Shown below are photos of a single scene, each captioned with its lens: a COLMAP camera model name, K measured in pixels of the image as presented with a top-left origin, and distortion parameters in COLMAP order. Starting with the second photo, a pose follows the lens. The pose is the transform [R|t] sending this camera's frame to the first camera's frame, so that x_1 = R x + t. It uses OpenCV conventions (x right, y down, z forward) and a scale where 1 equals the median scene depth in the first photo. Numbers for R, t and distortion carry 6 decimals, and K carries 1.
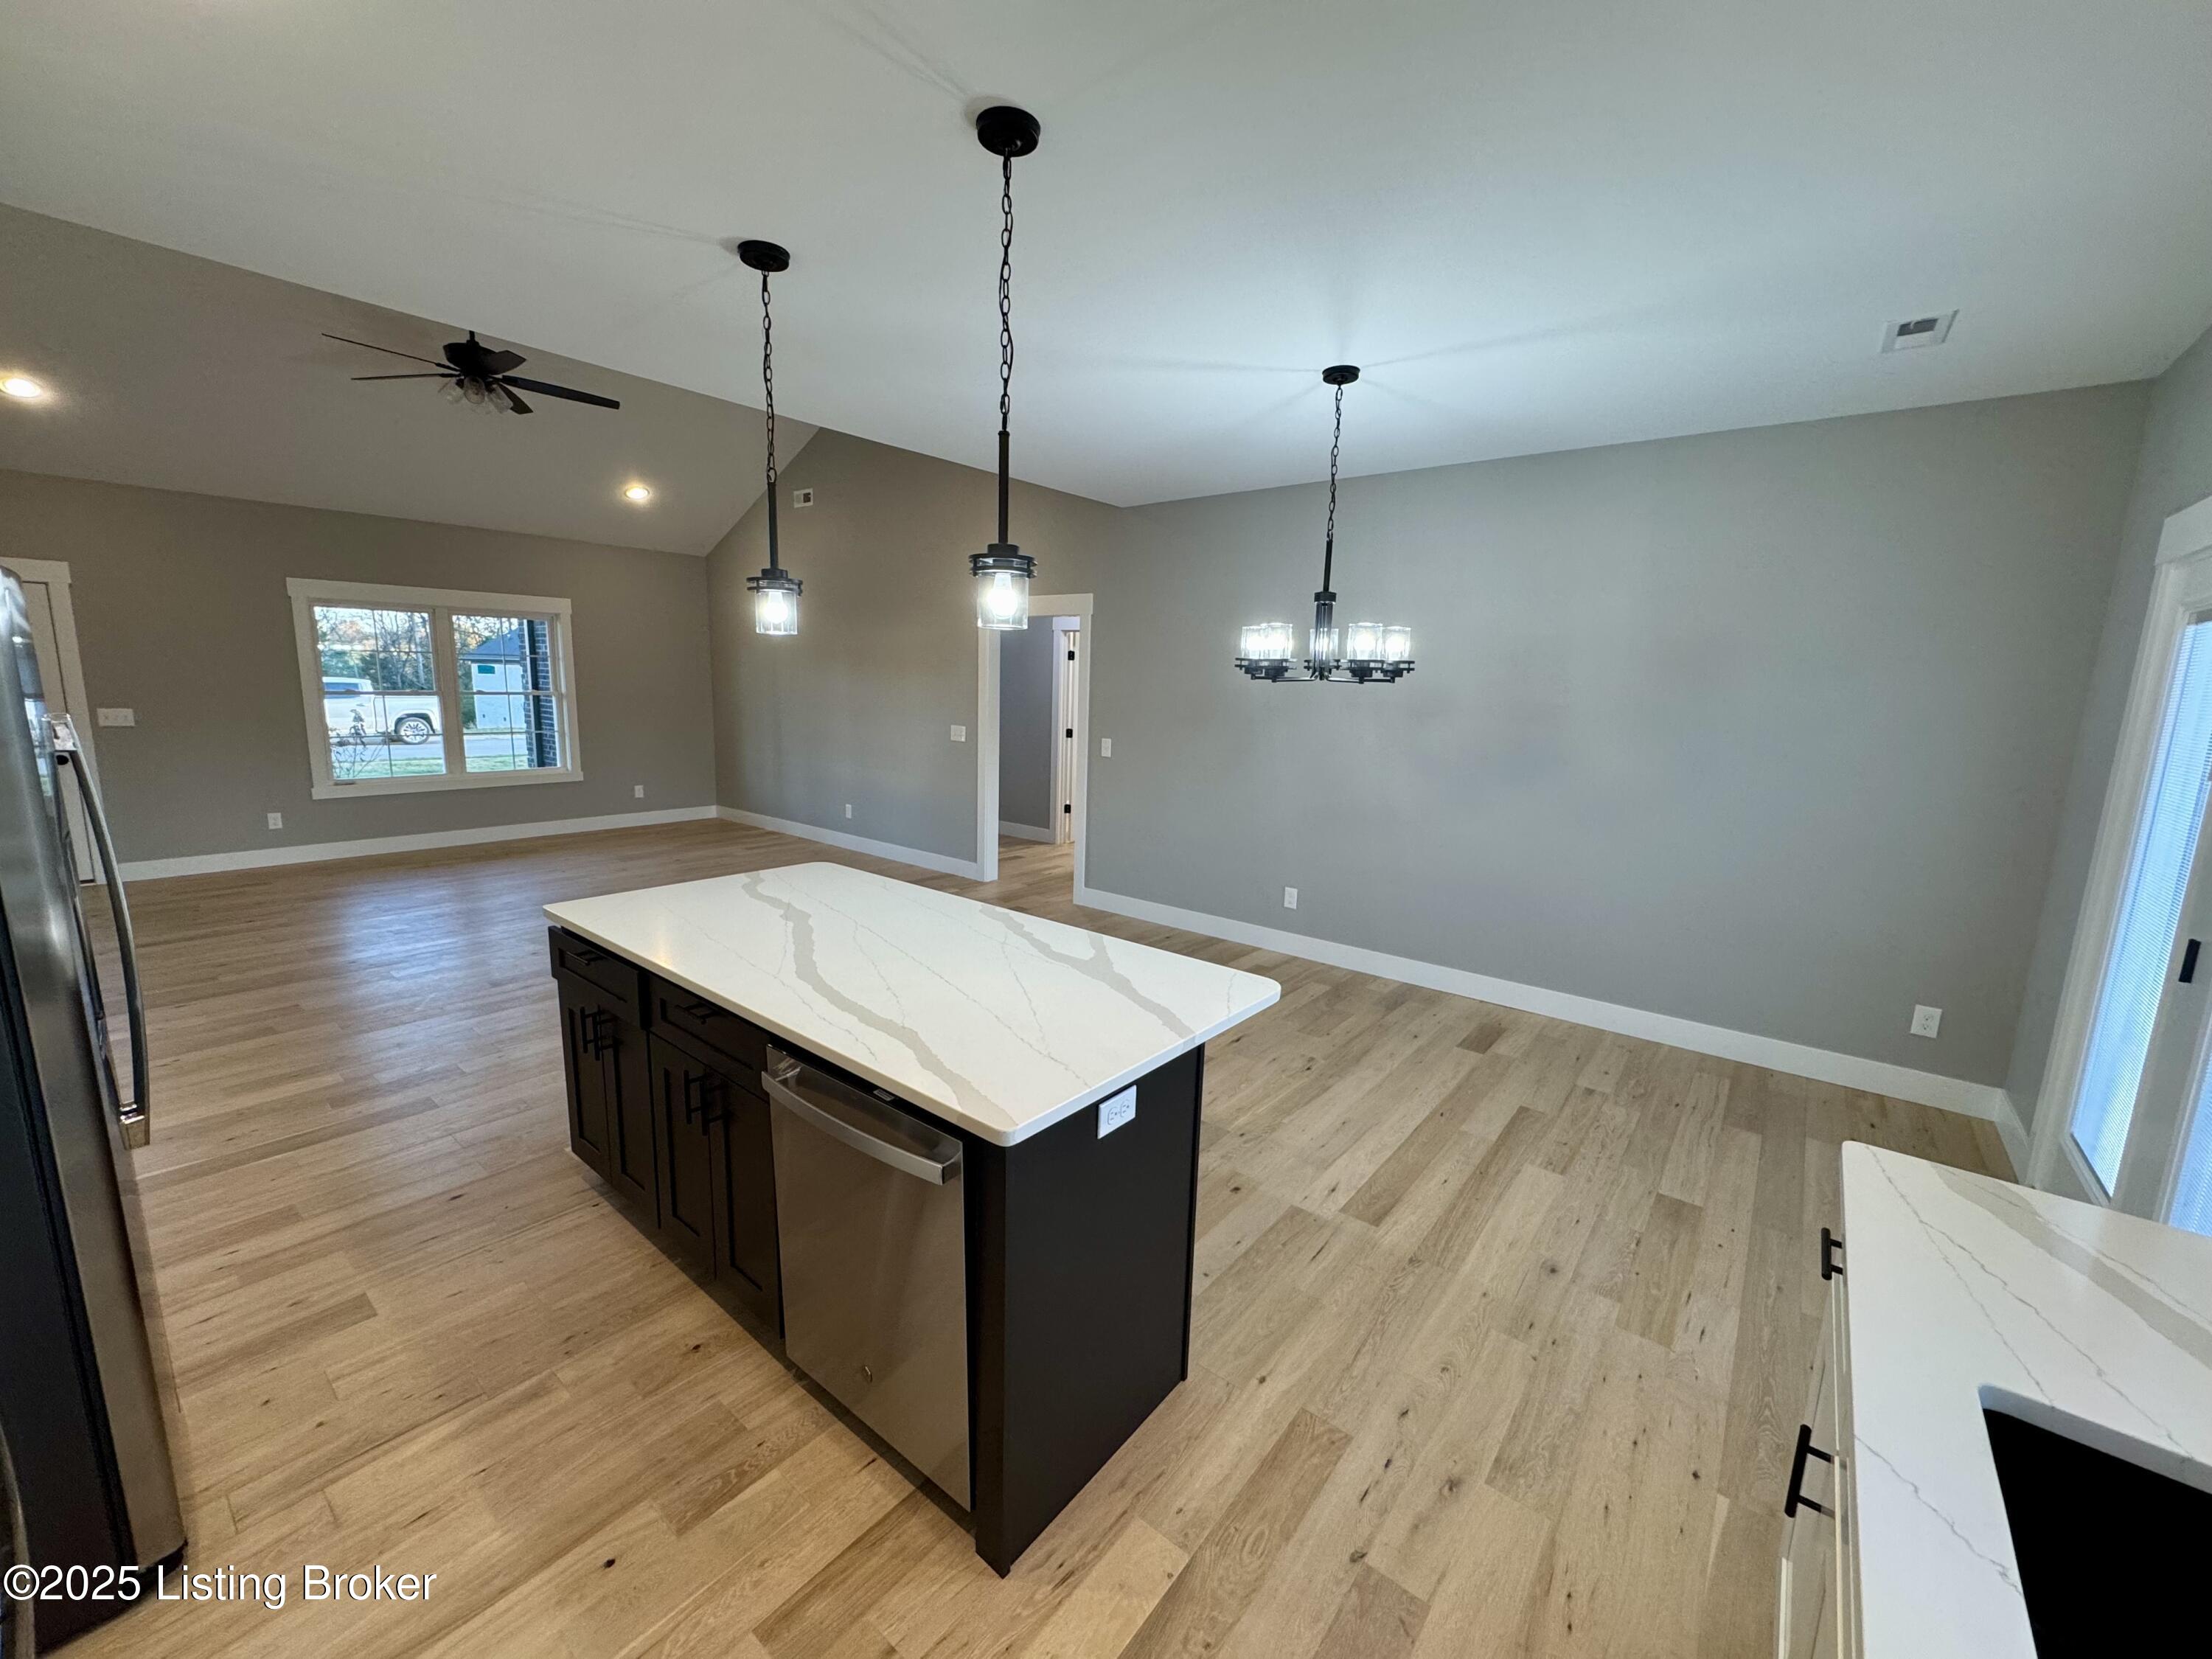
lens RADIAL K [[878.6, 0, 1101.0], [0, 878.6, 825.2], [0, 0, 1]] dist [-0.003174, 0.000514]
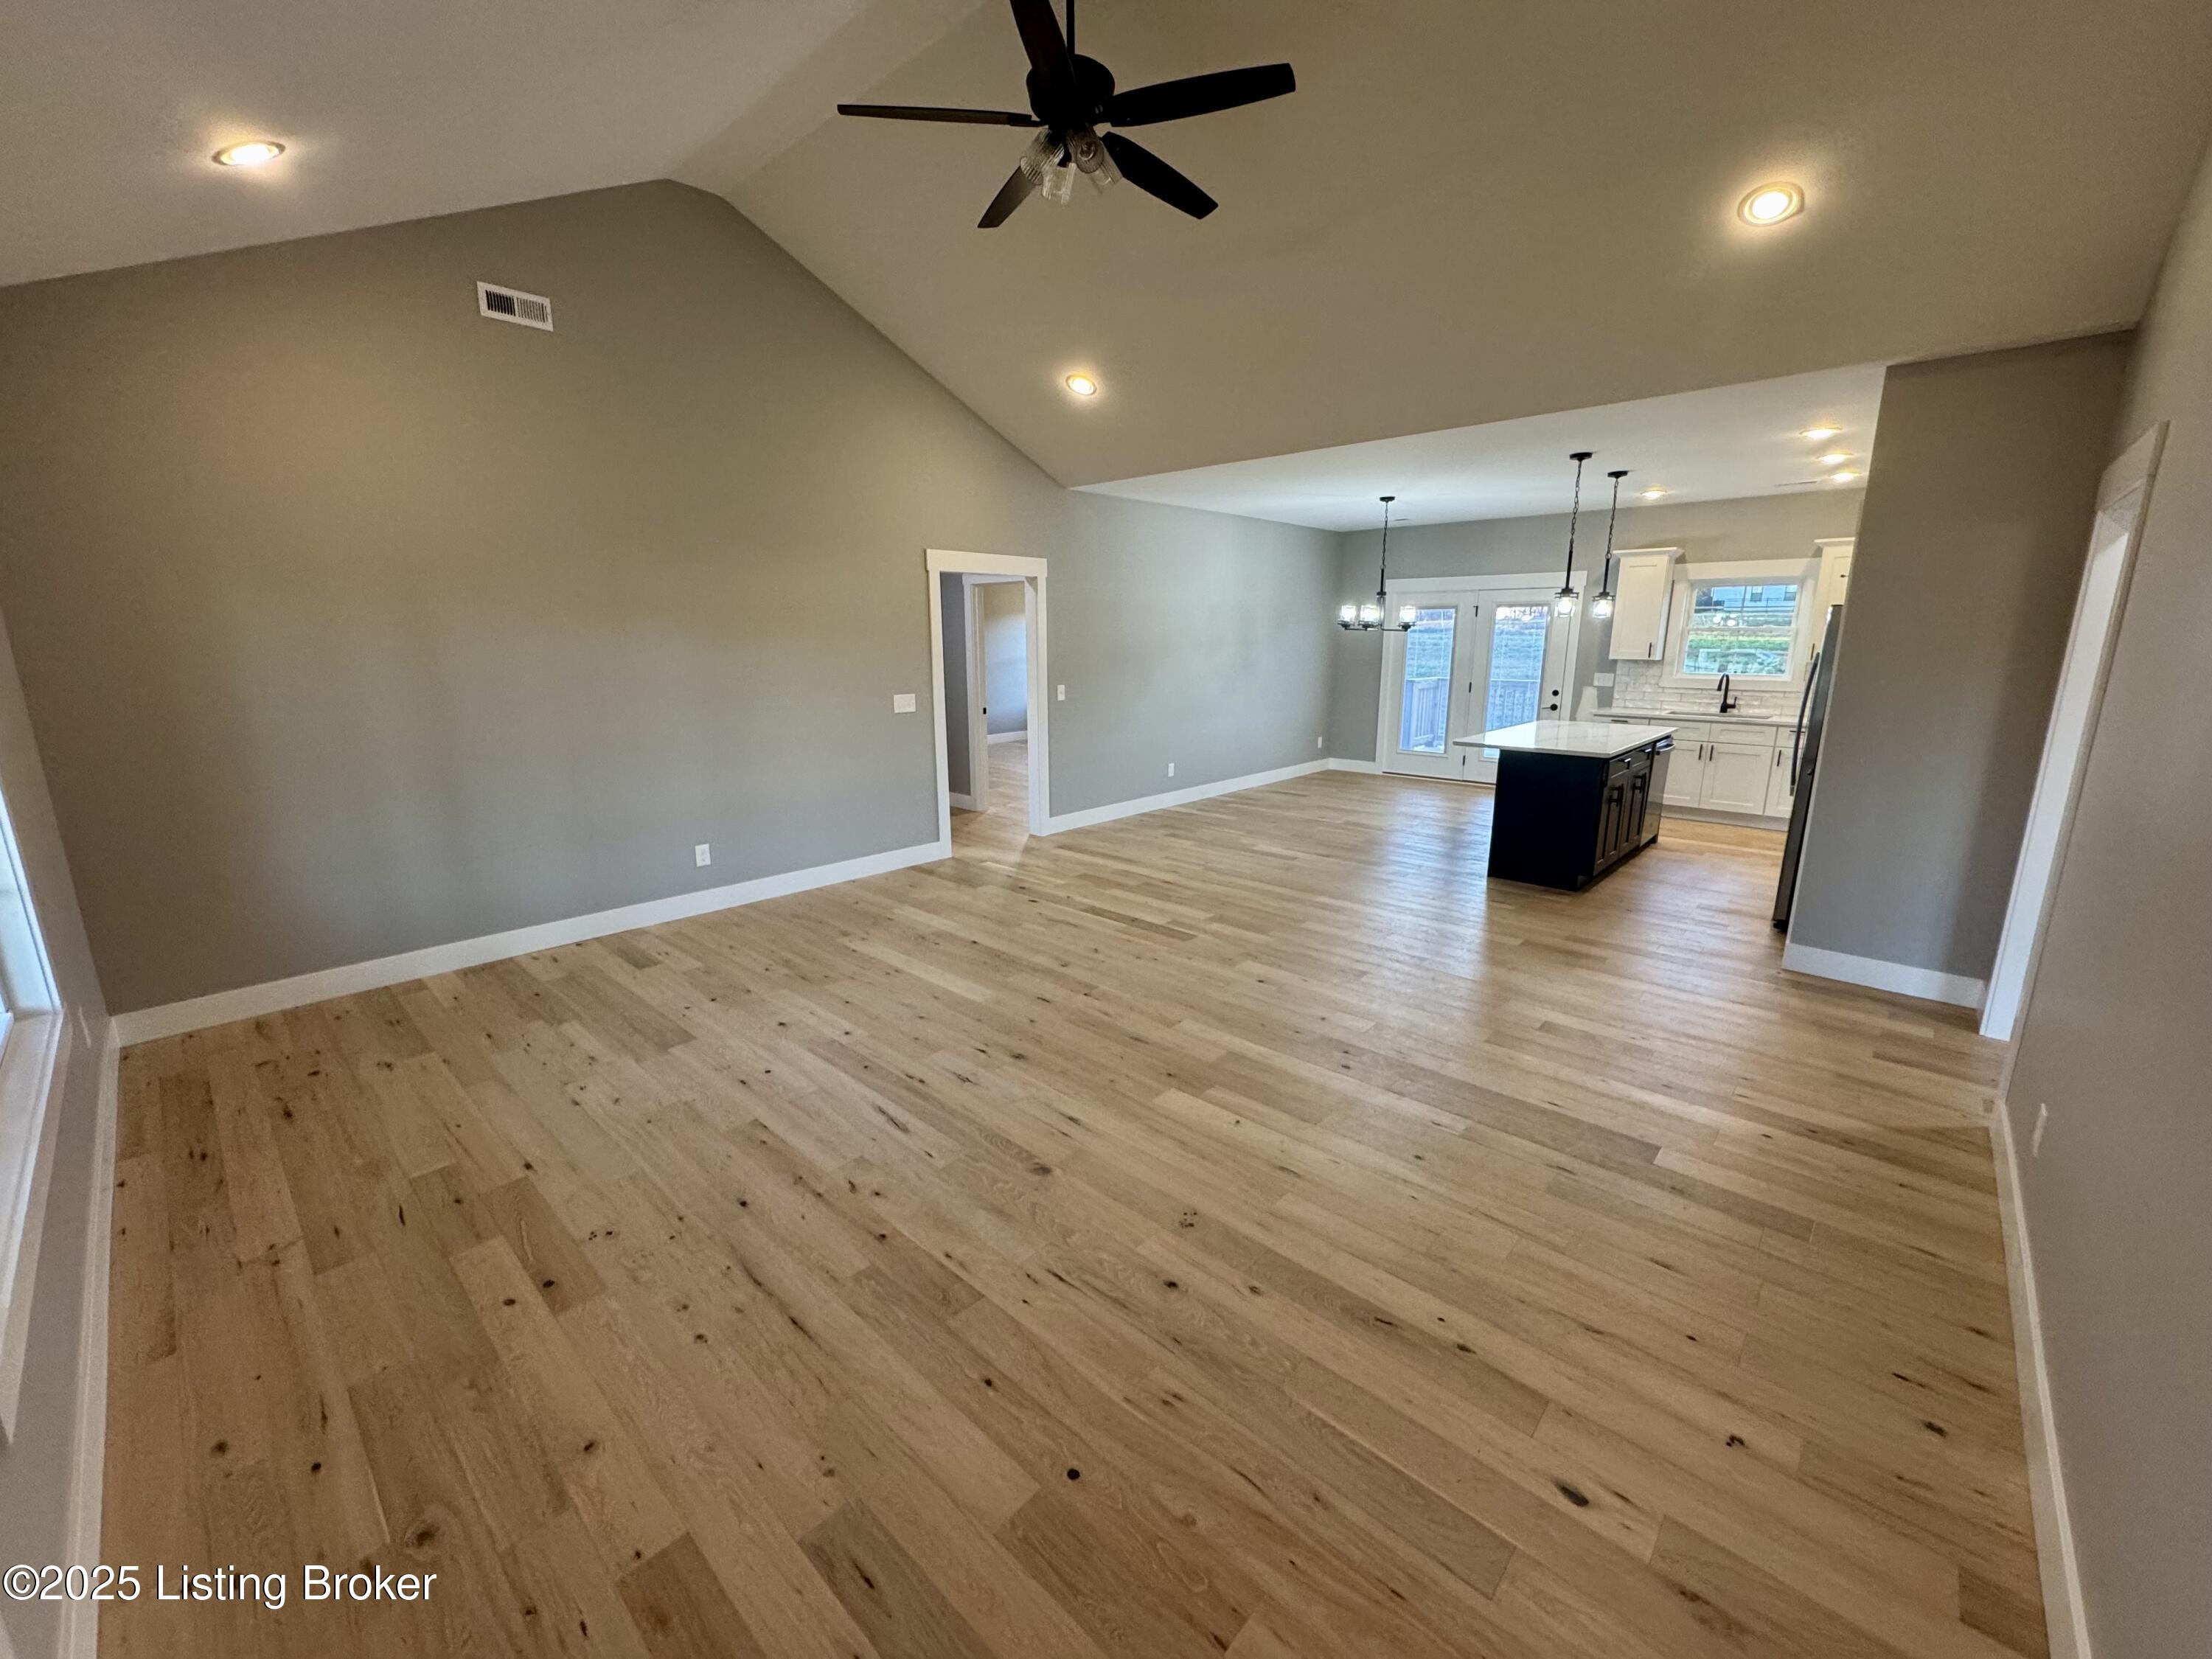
lens RADIAL K [[878.6, 0, 1101.0], [0, 878.6, 825.2], [0, 0, 1]] dist [-0.003174, 0.000514]
pose [[0.067096, -0.240797, 0.968254, -2.496659], [0.171538, 0.958775, 0.226552, -0.373133], [-0.982890, 0.150892, 0.105636, 1.805234]]
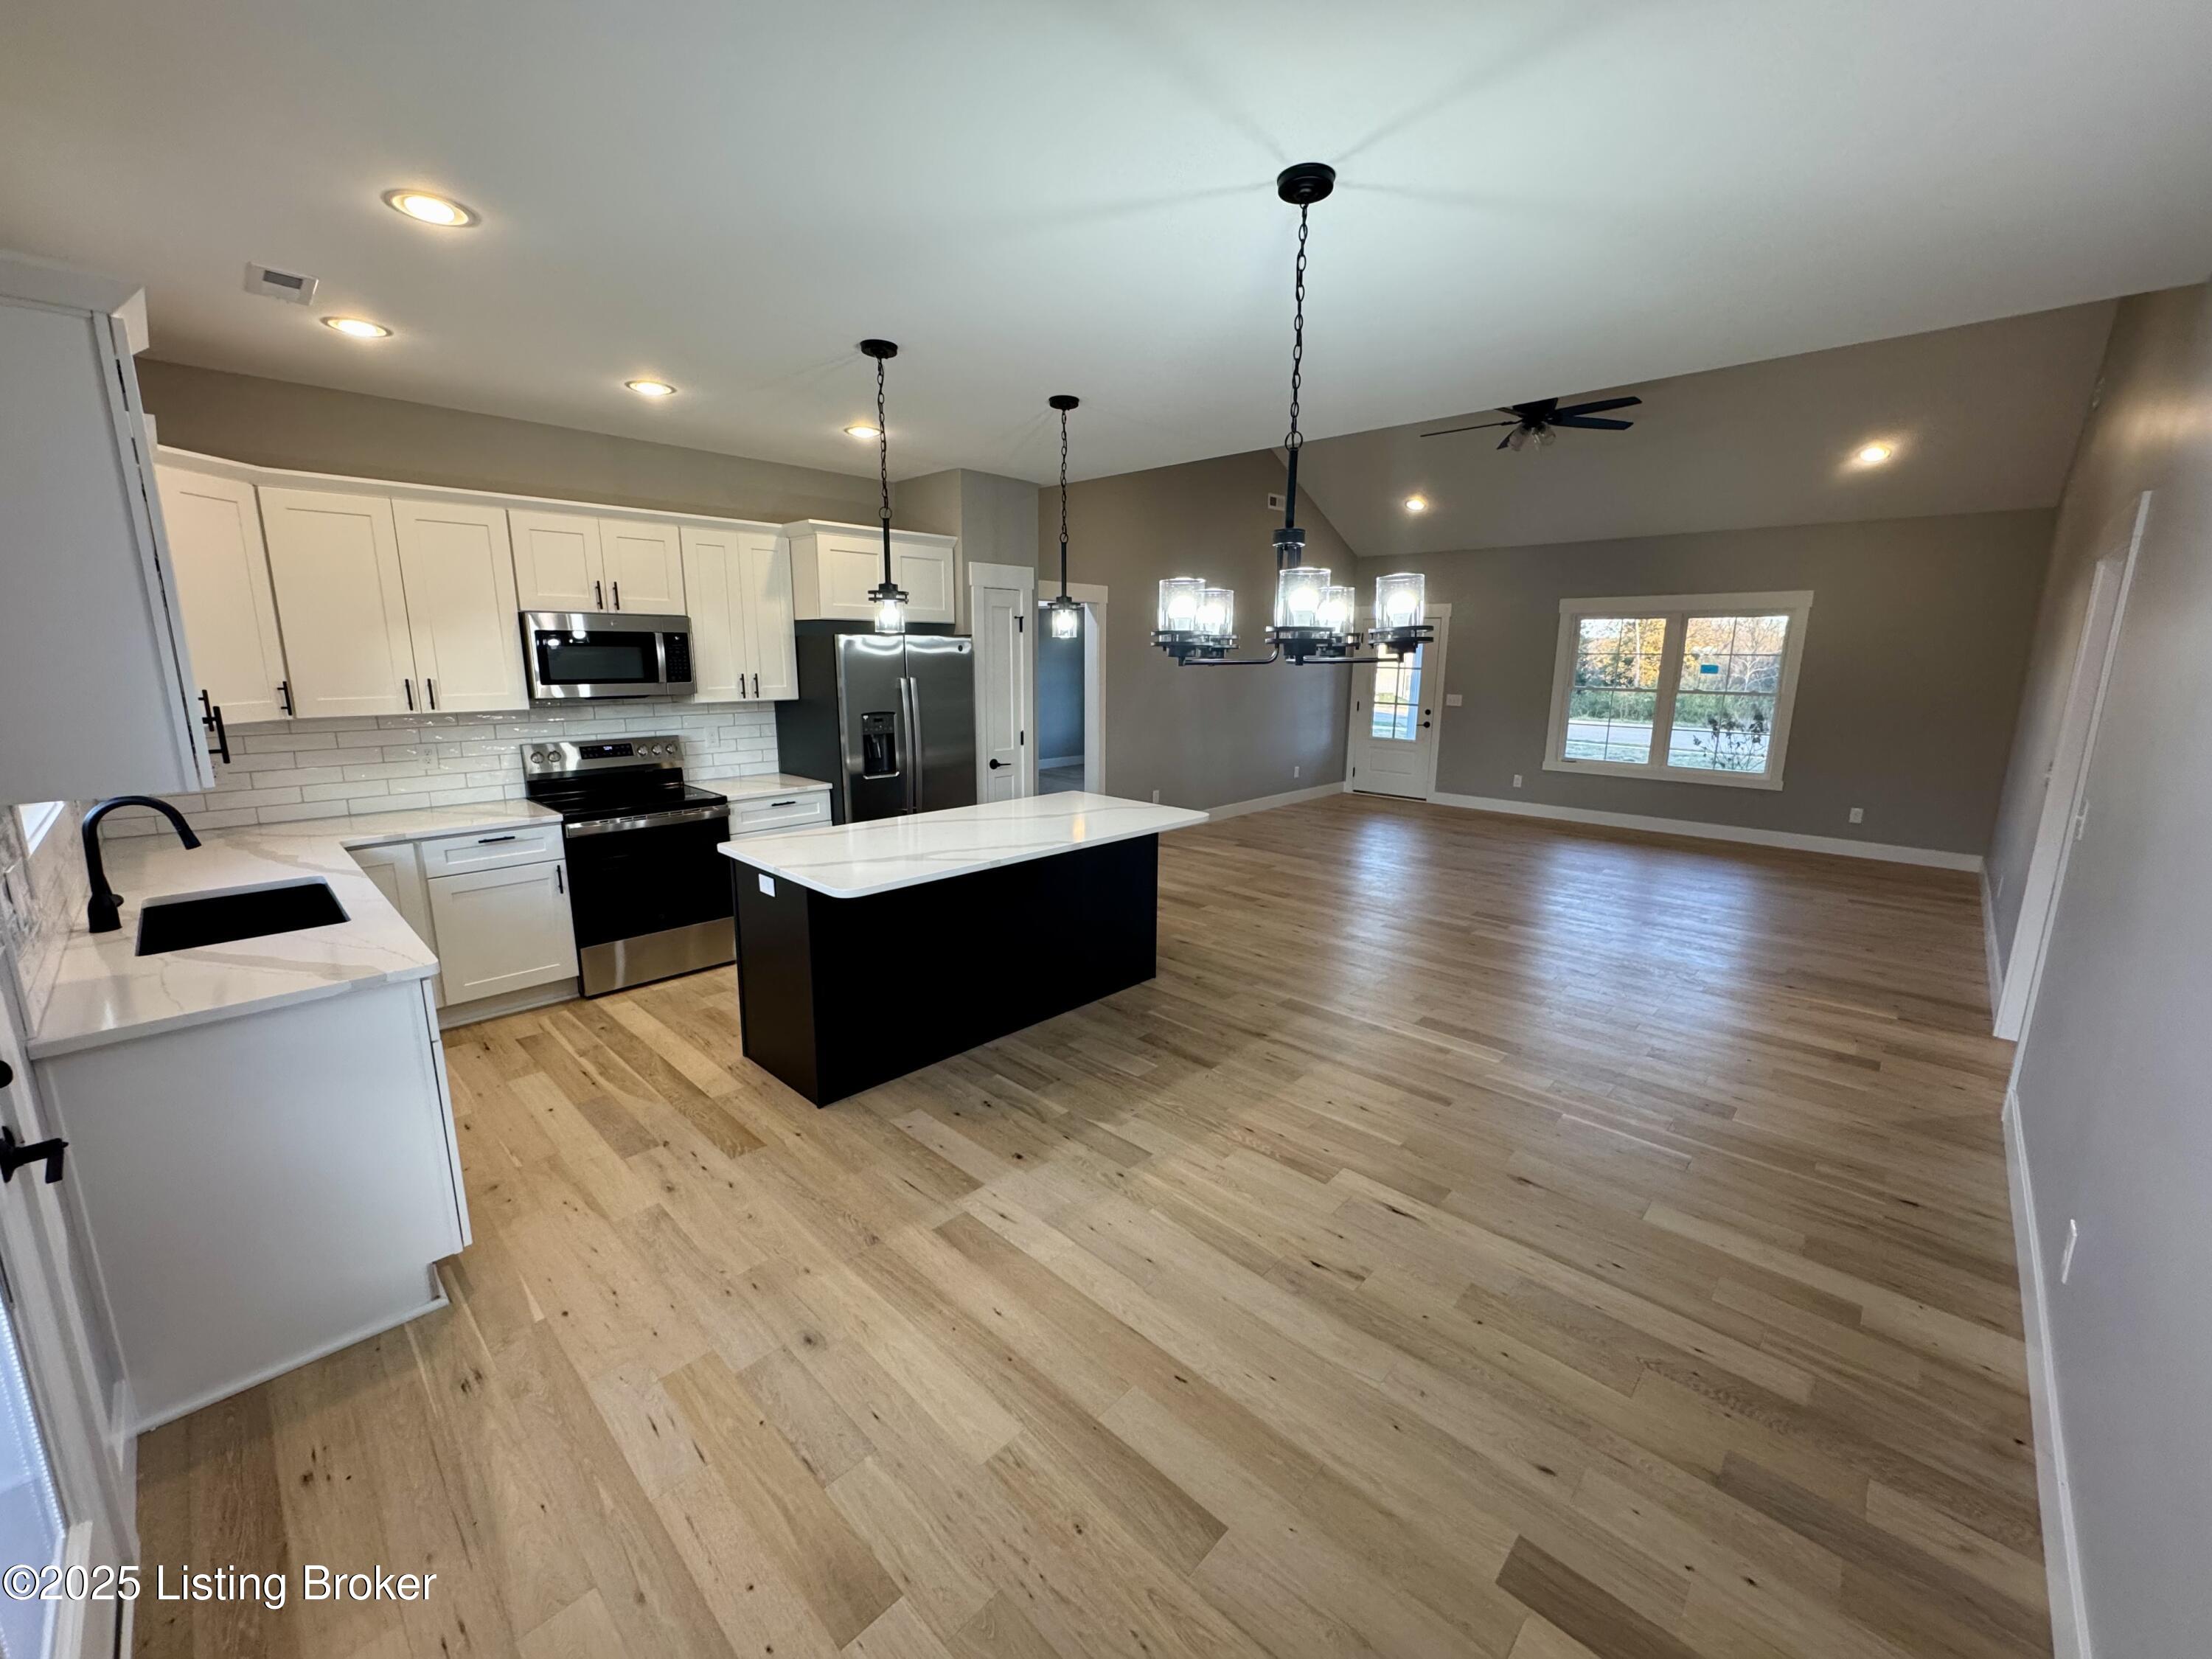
lens RADIAL K [[878.6, 0, 1101.0], [0, 878.6, 825.2], [0, 0, 1]] dist [-0.003174, 0.000514]
pose [[-0.084207, 0.166040, -0.982517, 1.093254], [-0.175504, 0.968133, 0.178651, -0.162848], [0.980871, 0.187479, -0.052383, 1.073798]]
